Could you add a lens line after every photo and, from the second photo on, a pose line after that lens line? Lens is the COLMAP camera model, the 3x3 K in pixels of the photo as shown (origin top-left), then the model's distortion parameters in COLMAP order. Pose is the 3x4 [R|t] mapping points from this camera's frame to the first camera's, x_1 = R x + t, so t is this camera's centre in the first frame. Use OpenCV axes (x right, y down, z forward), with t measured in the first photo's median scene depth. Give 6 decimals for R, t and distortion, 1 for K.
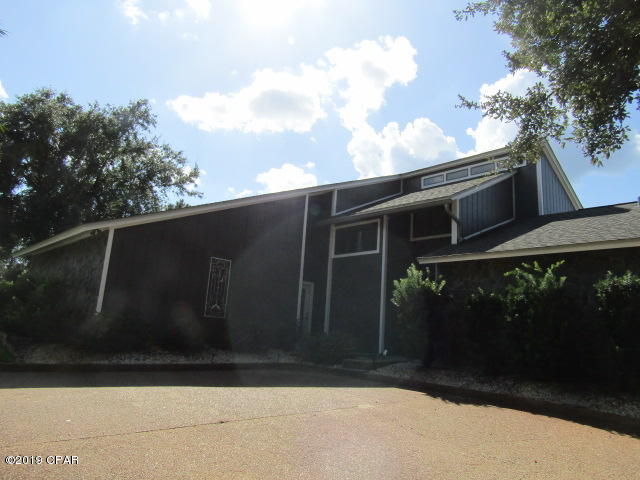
lens RADIAL K [[456.1, 0, 320.0], [0, 456.1, 240.0], [0, 0, 1]] dist [-0.002874, -0.002415]
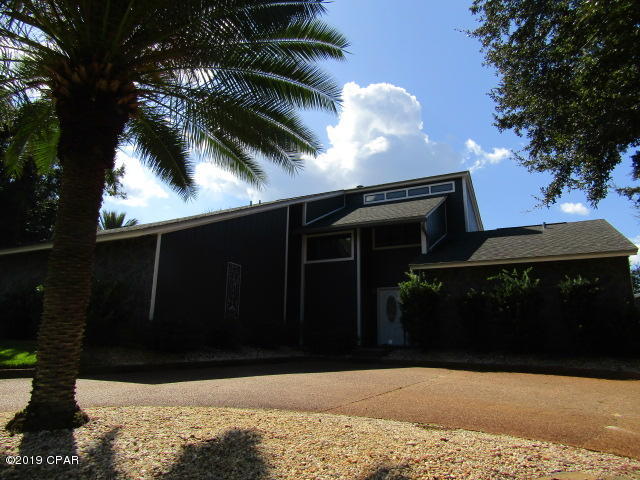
lens RADIAL K [[456.1, 0, 320.0], [0, 456.1, 240.0], [0, 0, 1]] dist [-0.002874, -0.002415]
pose [[0.942277, 0.026751, 0.333765, -0.386406], [-0.023701, 0.999632, -0.013210, -0.005197], [-0.333995, 0.004537, 0.942564, -0.079311]]
